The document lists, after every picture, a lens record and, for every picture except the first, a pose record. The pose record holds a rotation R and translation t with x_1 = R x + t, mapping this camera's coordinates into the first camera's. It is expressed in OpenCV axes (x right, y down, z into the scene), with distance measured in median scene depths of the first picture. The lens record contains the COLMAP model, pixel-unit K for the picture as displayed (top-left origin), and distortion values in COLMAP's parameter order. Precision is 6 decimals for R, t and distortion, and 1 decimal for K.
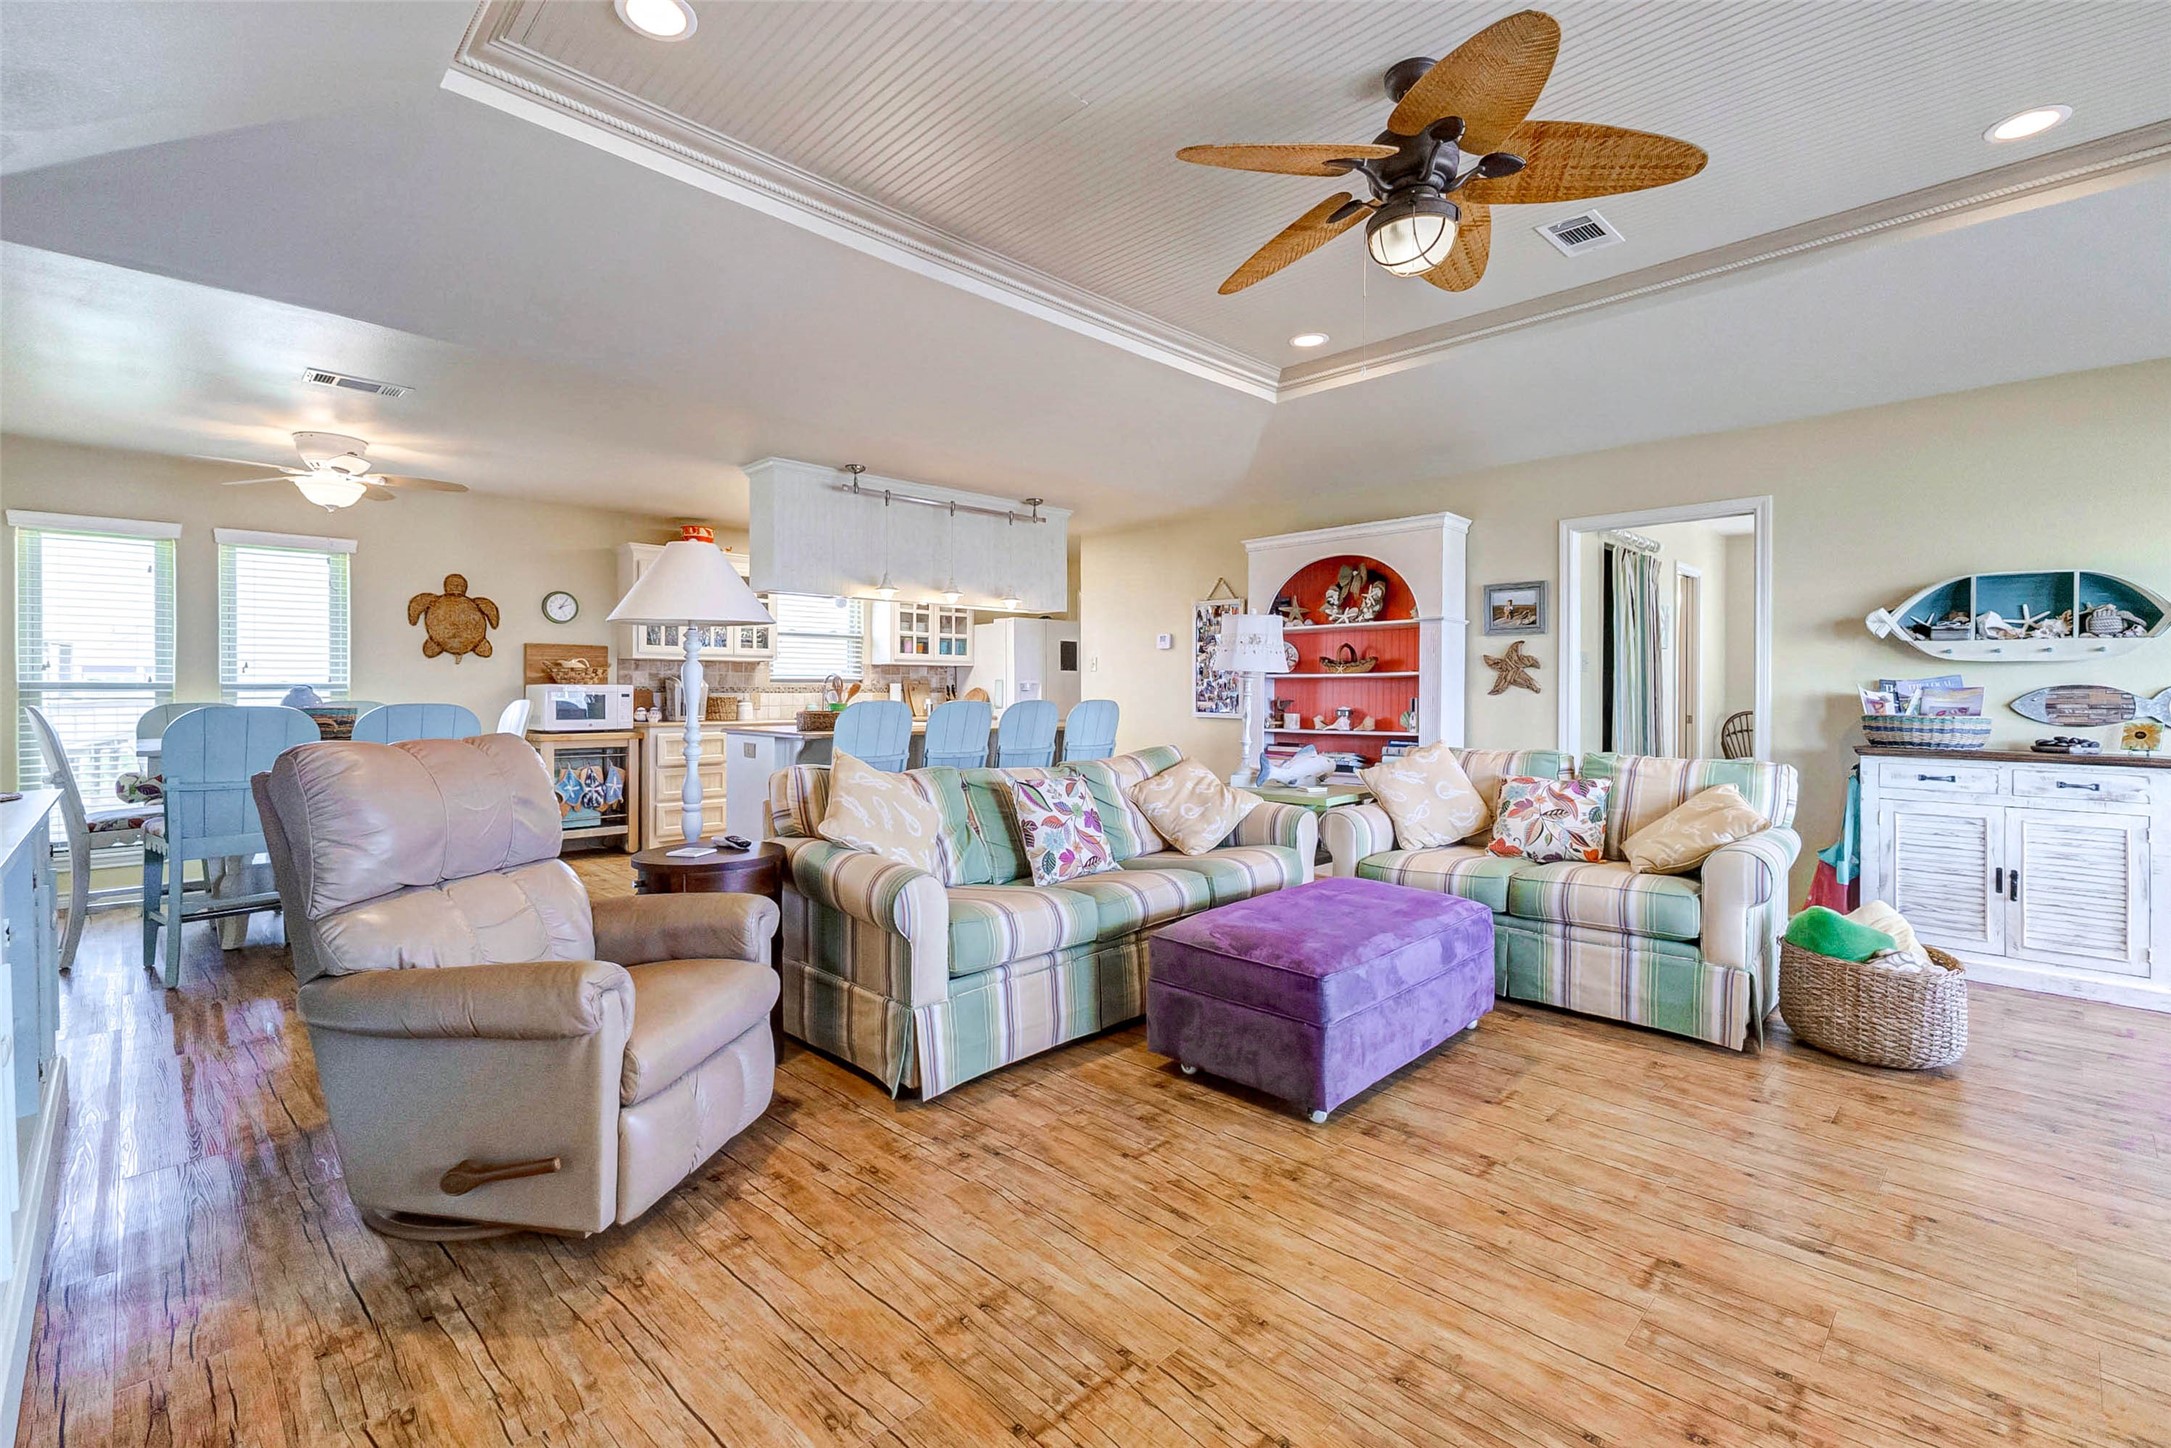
lens RADIAL K [[933.3, 0, 1089.3], [0, 933.3, 687.6], [0, 0, 1]] dist [-0.000370, -0.000075]
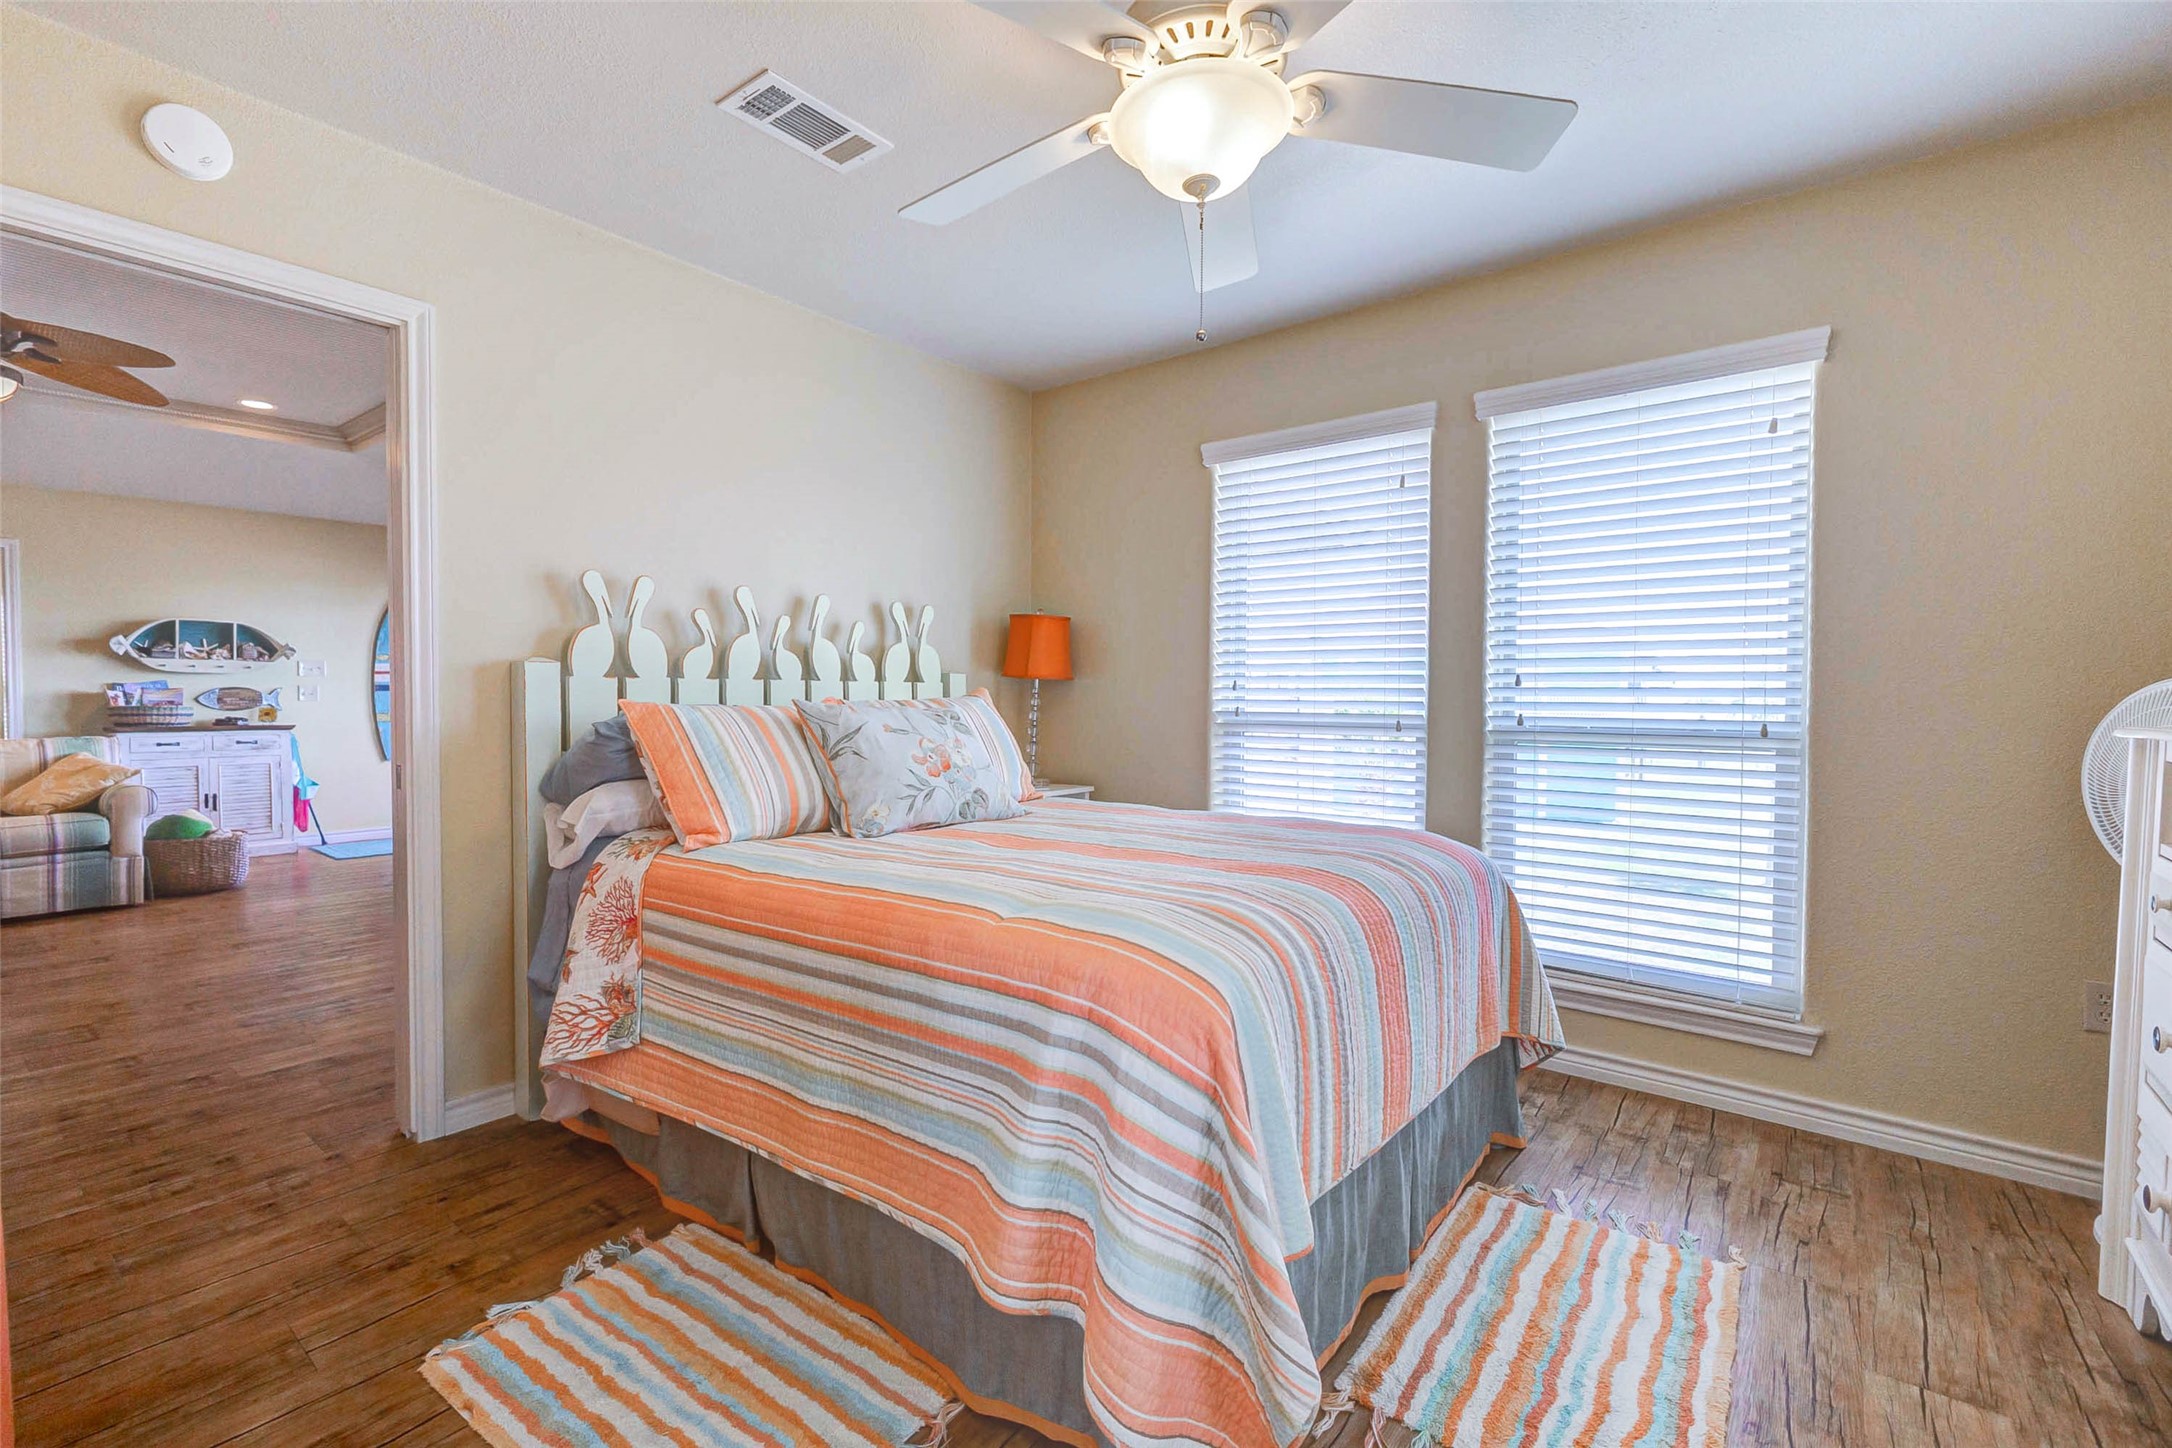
lens RADIAL K [[970.1, 0, 1086.0], [0, 970.1, 724.0], [0, 0, 1]] dist [0.000021, -0.000044]
pose [[-0.128434, -0.034155, 0.991130, -0.956940], [-0.003455, 0.999416, 0.033993, -0.000584], [-0.991712, 0.000942, -0.128477, -0.359191]]
